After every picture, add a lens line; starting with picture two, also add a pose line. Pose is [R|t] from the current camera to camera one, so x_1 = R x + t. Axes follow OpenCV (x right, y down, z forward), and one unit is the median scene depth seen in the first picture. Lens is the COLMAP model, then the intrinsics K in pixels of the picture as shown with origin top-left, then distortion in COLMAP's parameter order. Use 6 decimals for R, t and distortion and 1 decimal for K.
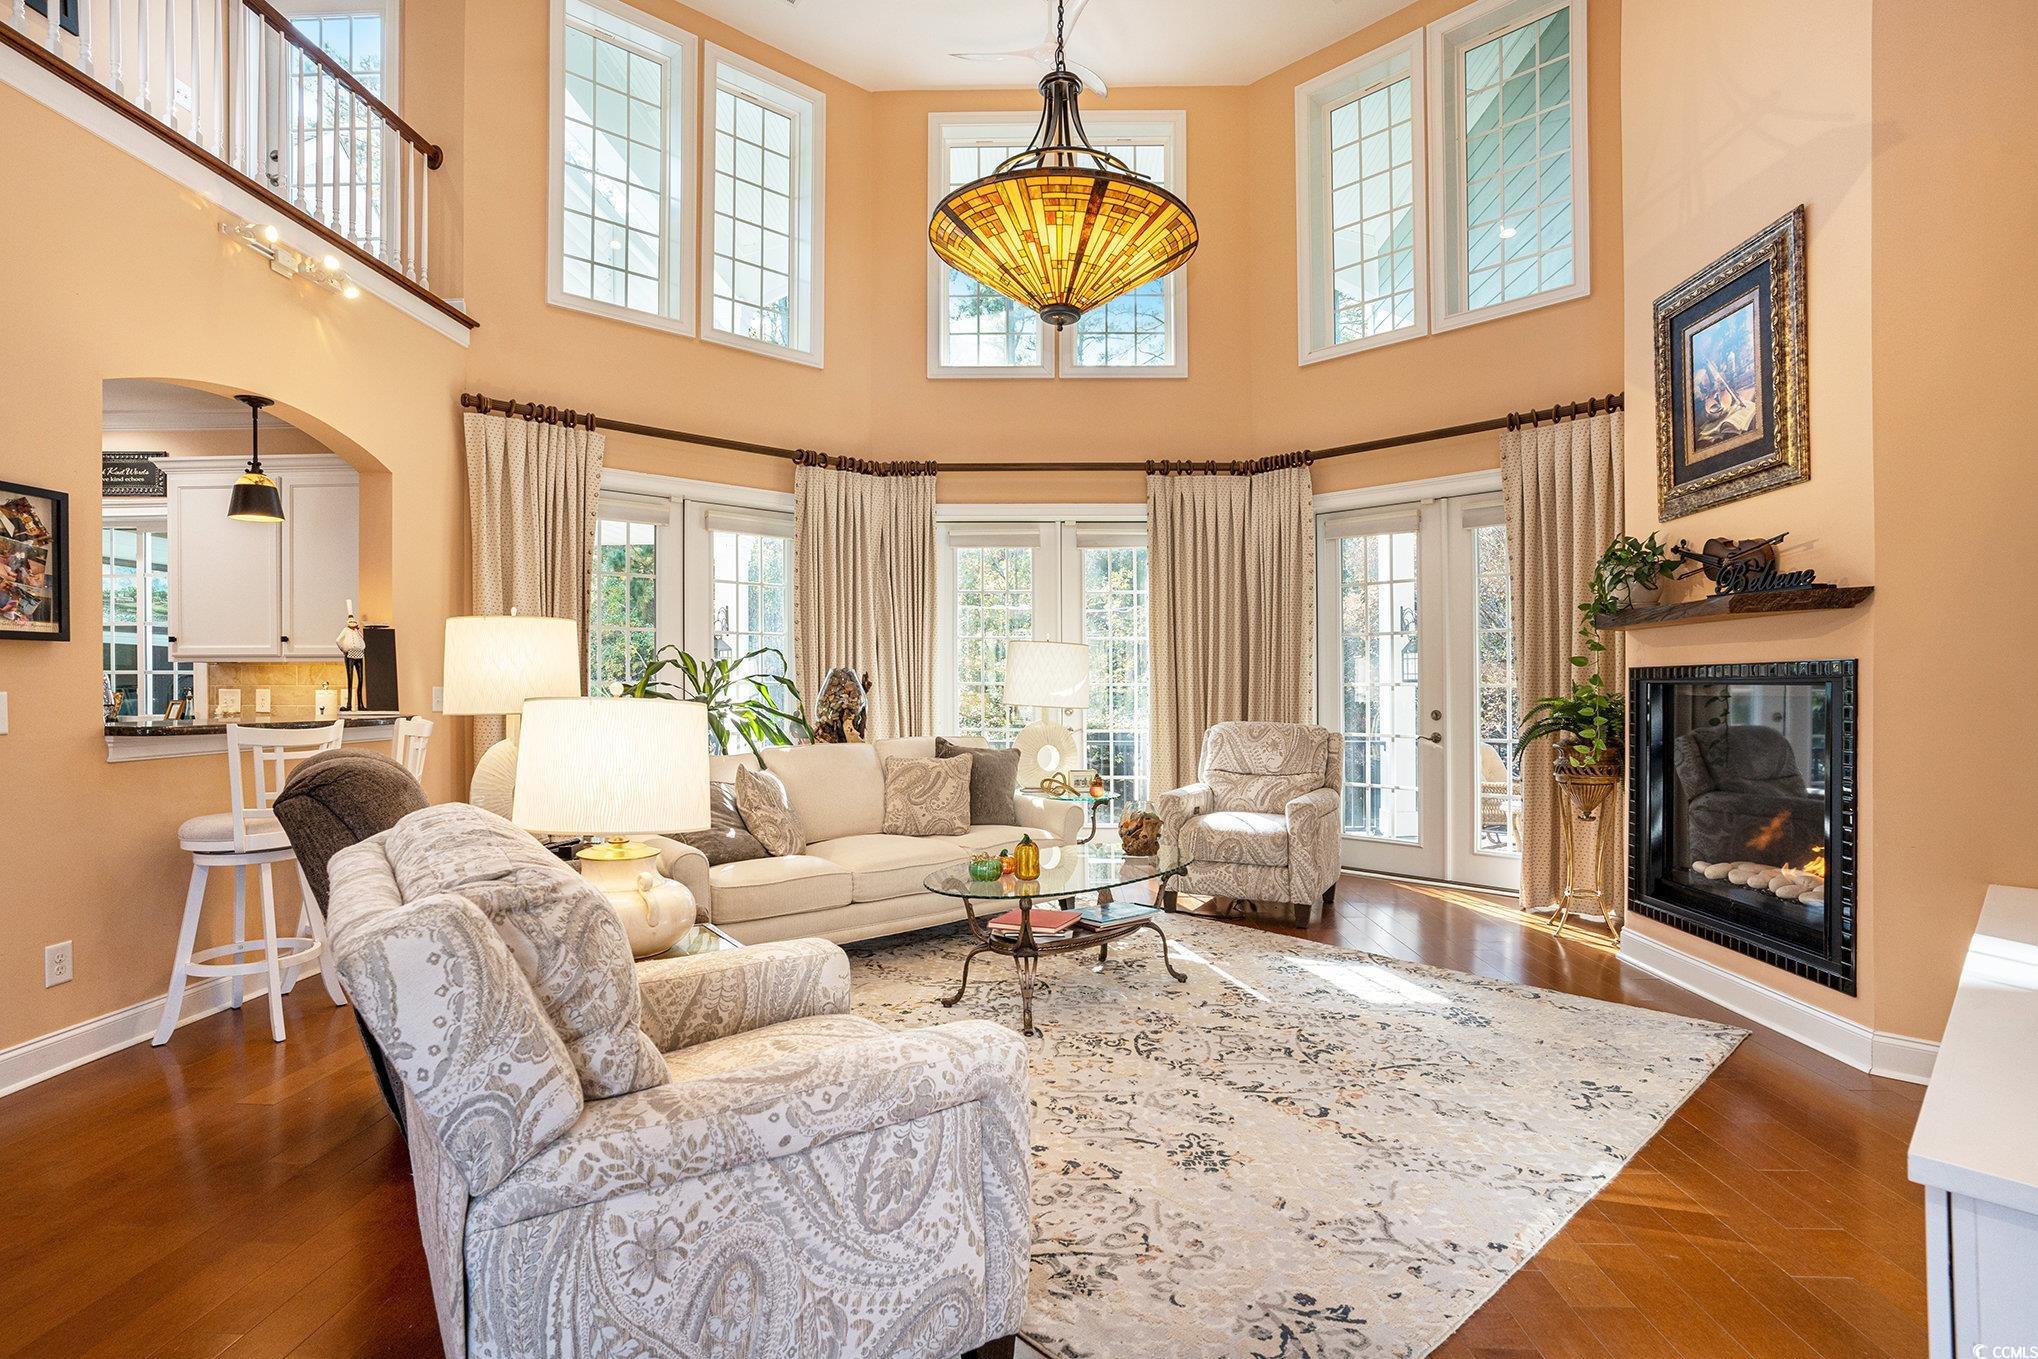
lens RADIAL K [[1000.6, 0, 1006.1], [0, 1000.6, 677.6], [0, 0, 1]] dist [-0.054080, 0.007764]
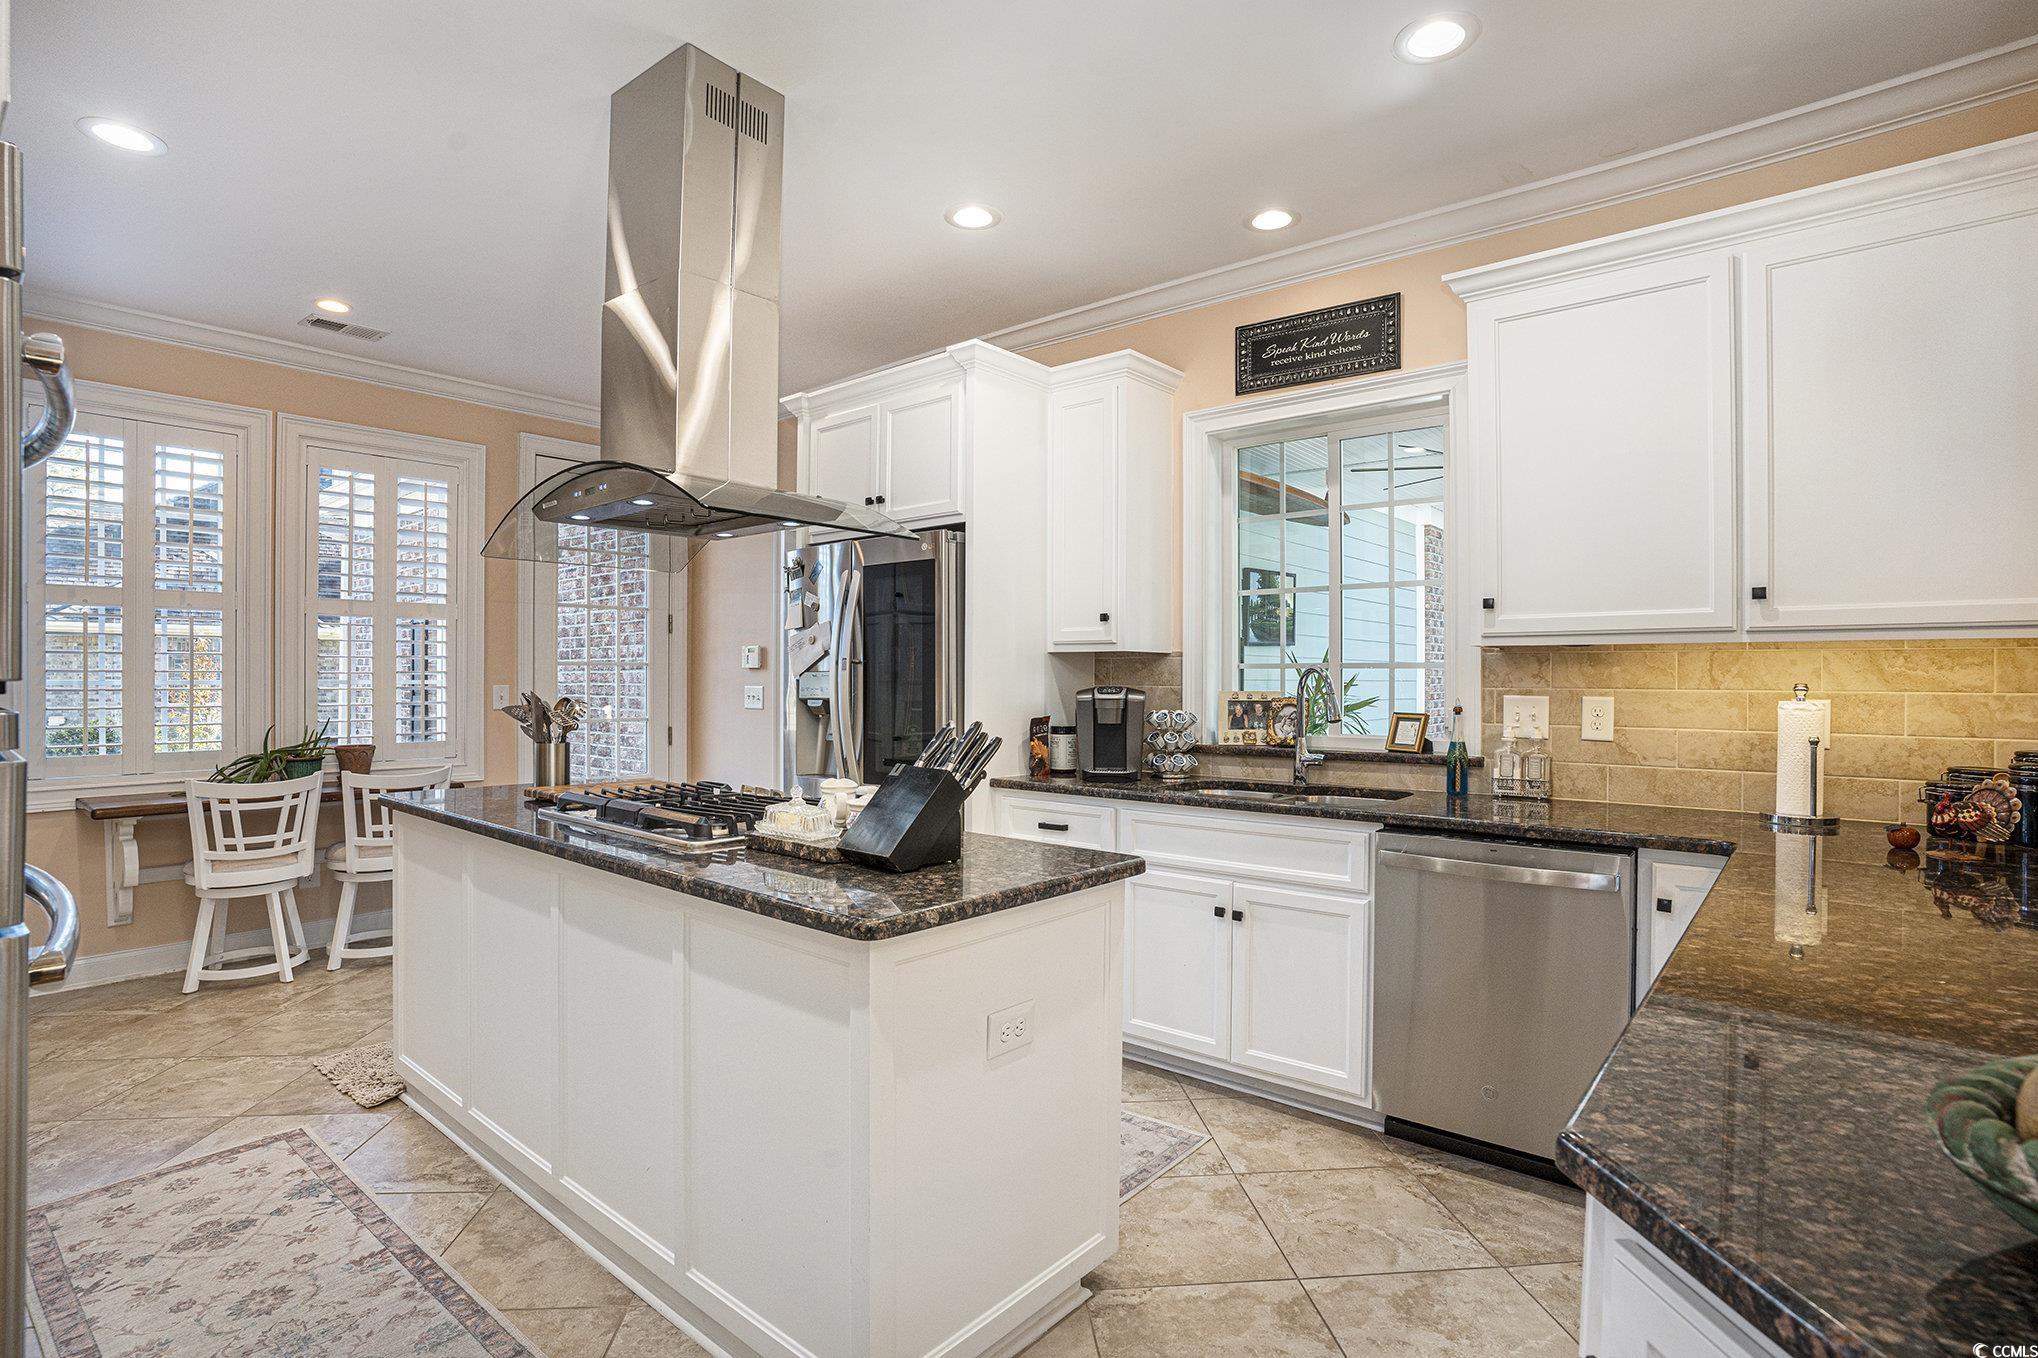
lens RADIAL K [[1000.6, 0, 1035.4], [0, 1000.6, 675.6], [0, 0, 1]] dist [-0.054080, 0.007764]
pose [[0.793117, 0.001883, -0.609066, -0.978536], [-0.000036, 0.999995, 0.003045, -0.002108], [0.609069, -0.002394, 0.793114, 0.548863]]
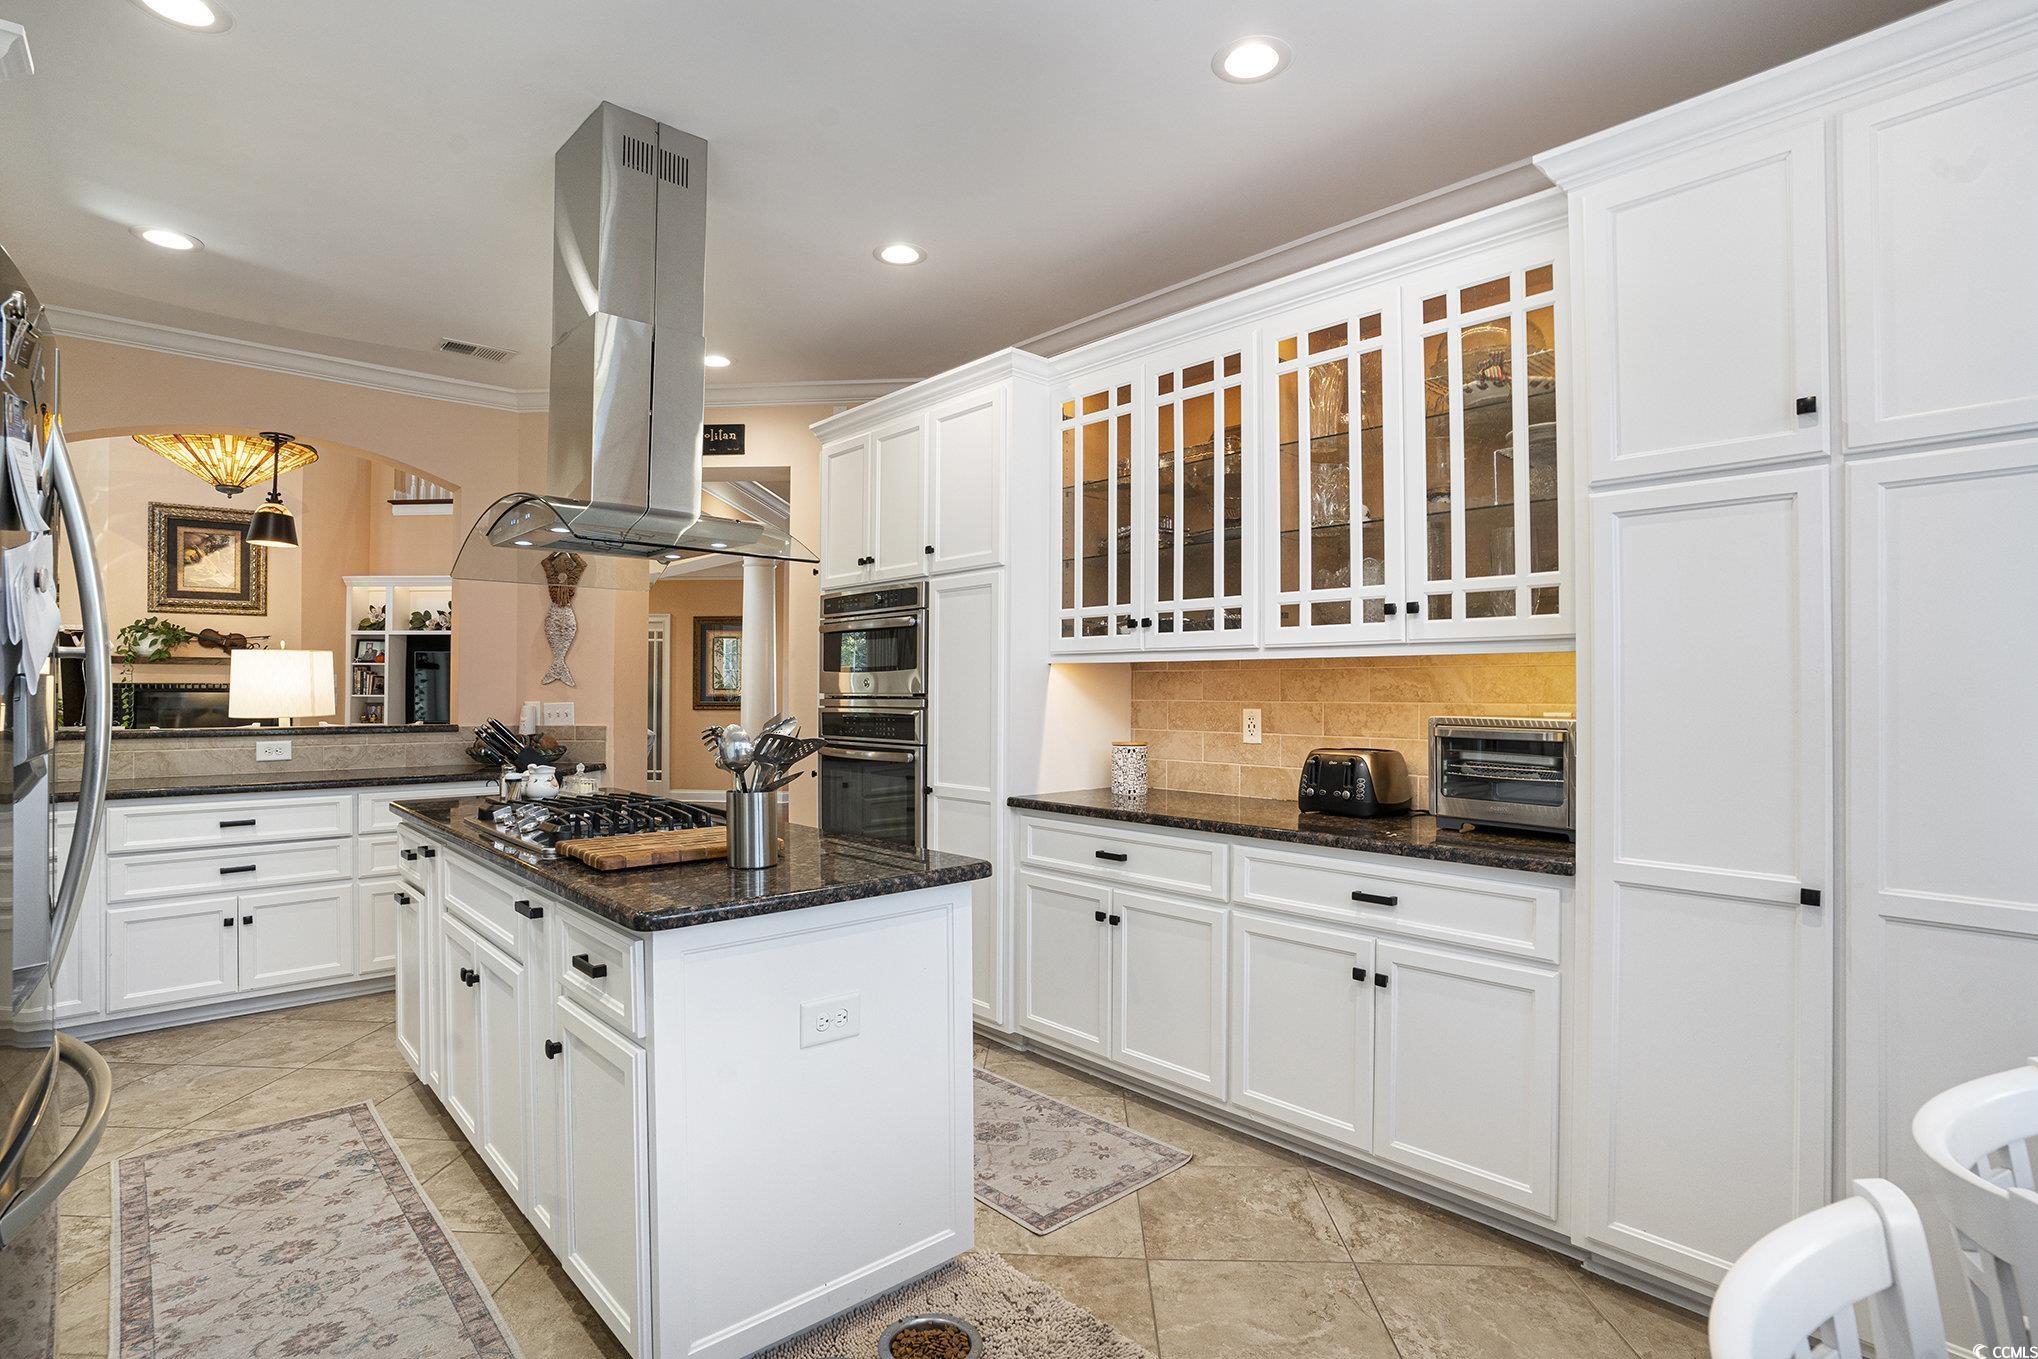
lens RADIAL K [[1000.6, 0, 1054.1], [0, 1000.6, 682.4], [0, 0, 1]] dist [-0.054080, 0.007764]
pose [[-0.713968, 0.004256, 0.700165, -2.298872], [-0.008072, 0.999865, -0.014309, 0.000063], [-0.700132, -0.015868, -0.713837, 1.230283]]
